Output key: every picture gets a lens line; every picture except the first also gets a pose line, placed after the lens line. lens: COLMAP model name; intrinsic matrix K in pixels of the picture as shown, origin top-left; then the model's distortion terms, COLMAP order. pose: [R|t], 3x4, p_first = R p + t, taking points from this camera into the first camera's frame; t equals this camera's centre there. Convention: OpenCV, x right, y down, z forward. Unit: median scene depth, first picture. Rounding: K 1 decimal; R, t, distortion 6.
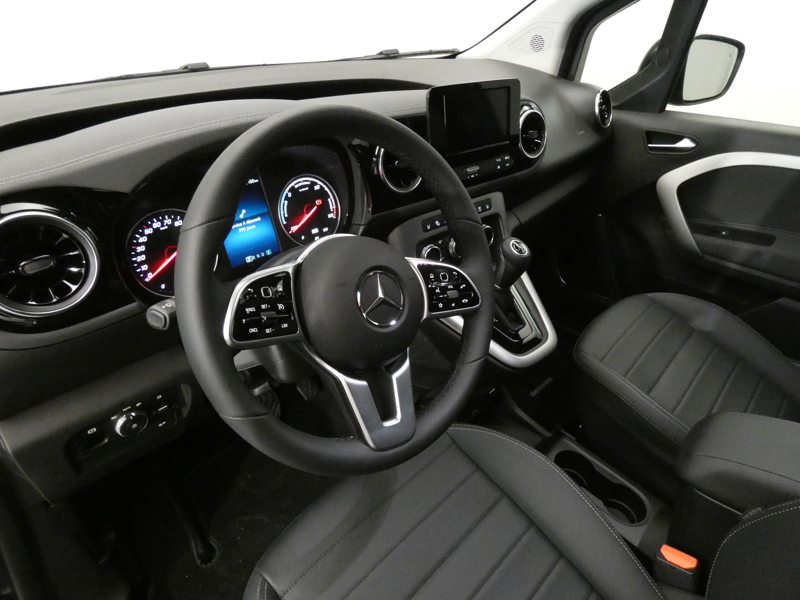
lens RADIAL K [[473.2, 0, 400.0], [0, 473.2, 300.0], [0, 0, 1]] dist [-0.003618, -0.001478]
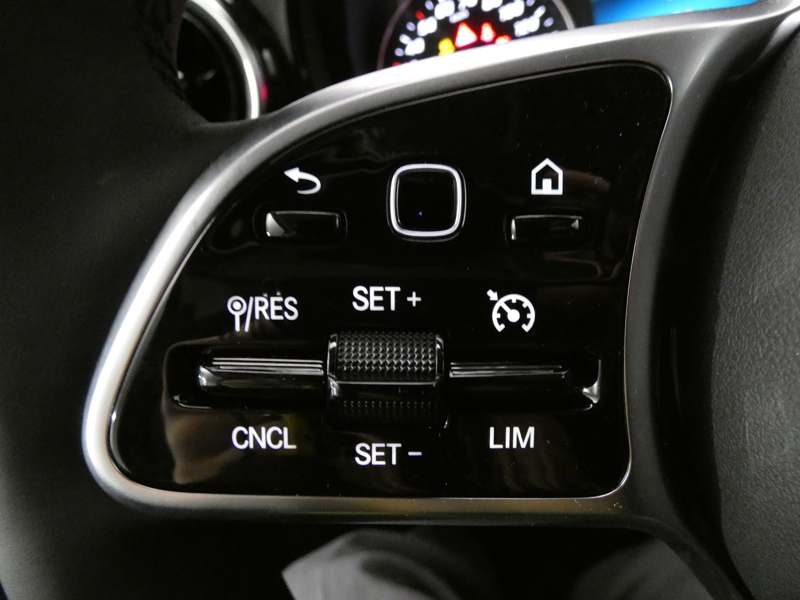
lens RADIAL K [[473.2, 0, 400.0], [0, 473.2, 300.0], [0, 0, 1]] dist [-0.003618, -0.001478]
pose [[0.585581, 0.277834, -0.761513, -0.161717], [-0.079728, 0.954614, 0.286978, -0.028223], [0.806683, -0.107335, 0.581155, 0.884386]]
